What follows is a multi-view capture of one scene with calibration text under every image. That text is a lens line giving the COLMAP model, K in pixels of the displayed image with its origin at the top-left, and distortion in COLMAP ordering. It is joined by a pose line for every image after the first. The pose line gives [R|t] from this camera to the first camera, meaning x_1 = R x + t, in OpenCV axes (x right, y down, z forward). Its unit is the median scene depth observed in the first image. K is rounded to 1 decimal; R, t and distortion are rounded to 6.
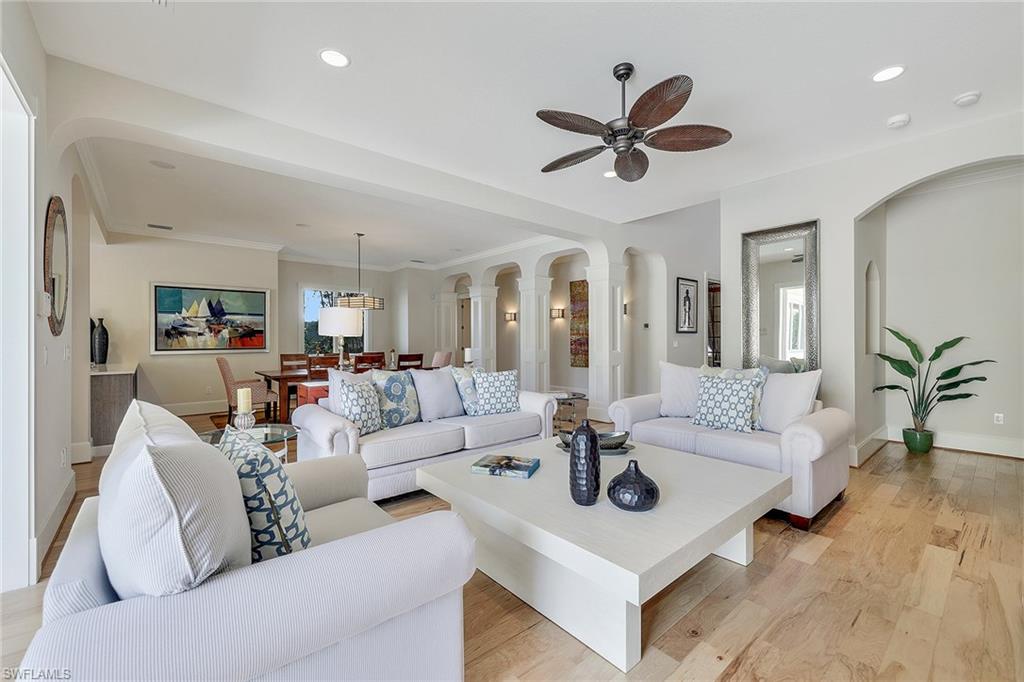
lens RADIAL K [[400.3, 0, 511.2], [0, 400.3, 341.7], [0, 0, 1]] dist [-0.001257, -0.000153]
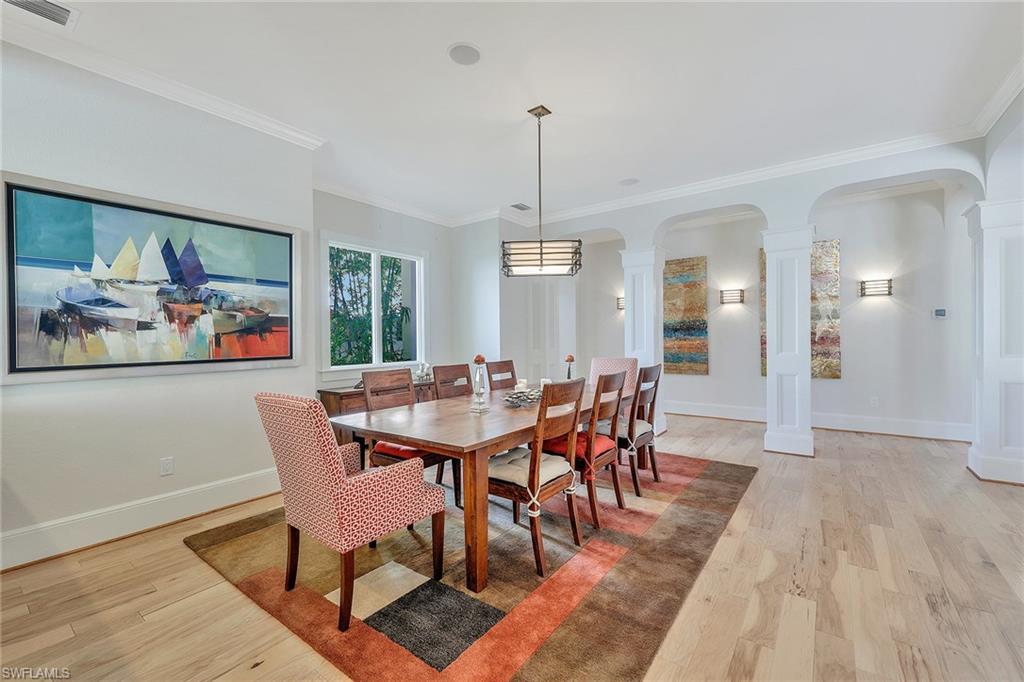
lens RADIAL K [[418.5, 0, 514.0], [0, 418.5, 343.0], [0, 0, 1]] dist [-0.000081, -0.000396]
pose [[0.977772, -0.010741, 0.209393, -0.503651], [0.009819, 0.999937, 0.005445, -0.000744], [-0.209439, -0.003268, 0.977816, 0.518847]]
